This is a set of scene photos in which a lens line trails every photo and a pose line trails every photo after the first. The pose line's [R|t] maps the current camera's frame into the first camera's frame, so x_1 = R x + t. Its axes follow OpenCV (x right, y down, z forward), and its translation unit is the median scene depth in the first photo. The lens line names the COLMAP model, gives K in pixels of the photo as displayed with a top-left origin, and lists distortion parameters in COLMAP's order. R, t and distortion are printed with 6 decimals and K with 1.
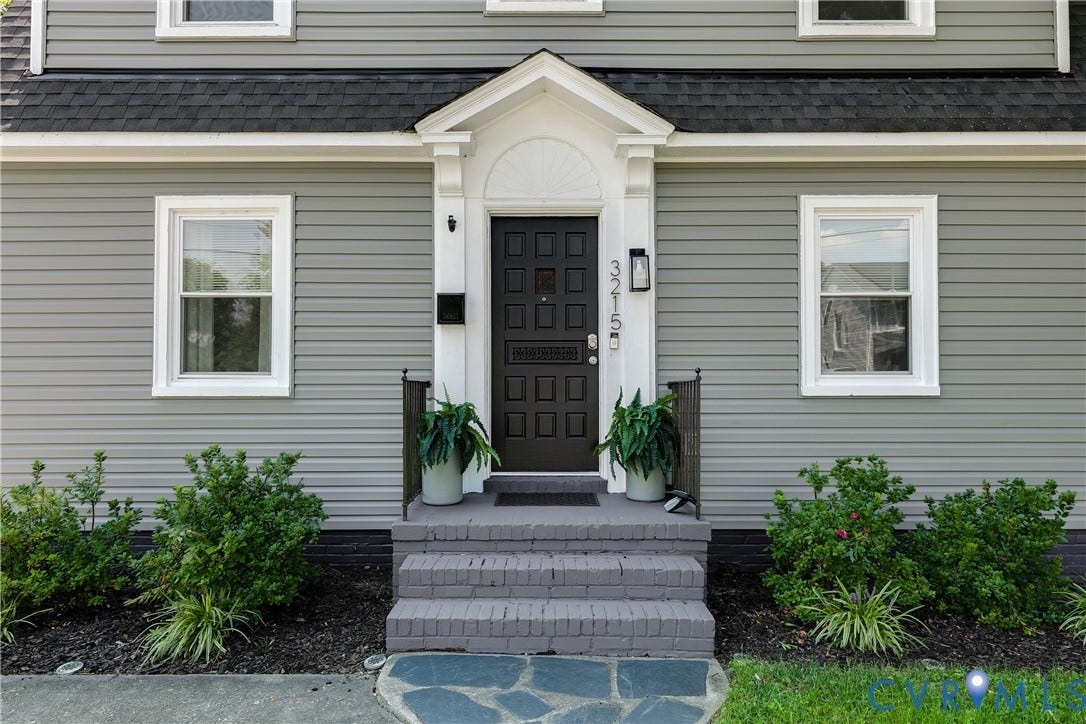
lens RADIAL K [[494.2, 0, 545.6], [0, 494.2, 359.5], [0, 0, 1]] dist [0.001510, -0.000690]
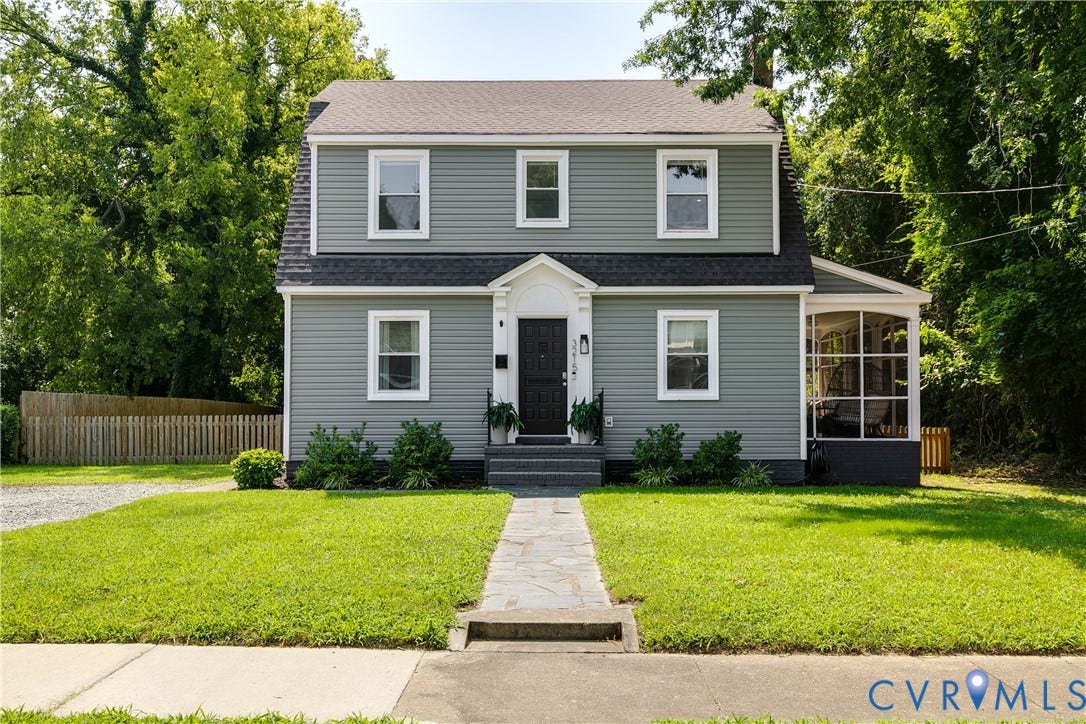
lens RADIAL K [[508.4, 0, 546.1], [0, 508.4, 381.9], [0, 0, 1]] dist [-0.003395, -0.000945]
pose [[1.000000, 0.000102, 0.000279, 0.012711], [-0.000103, 0.999991, 0.004183, -0.018914], [-0.000278, -0.004183, 0.999991, -1.307630]]
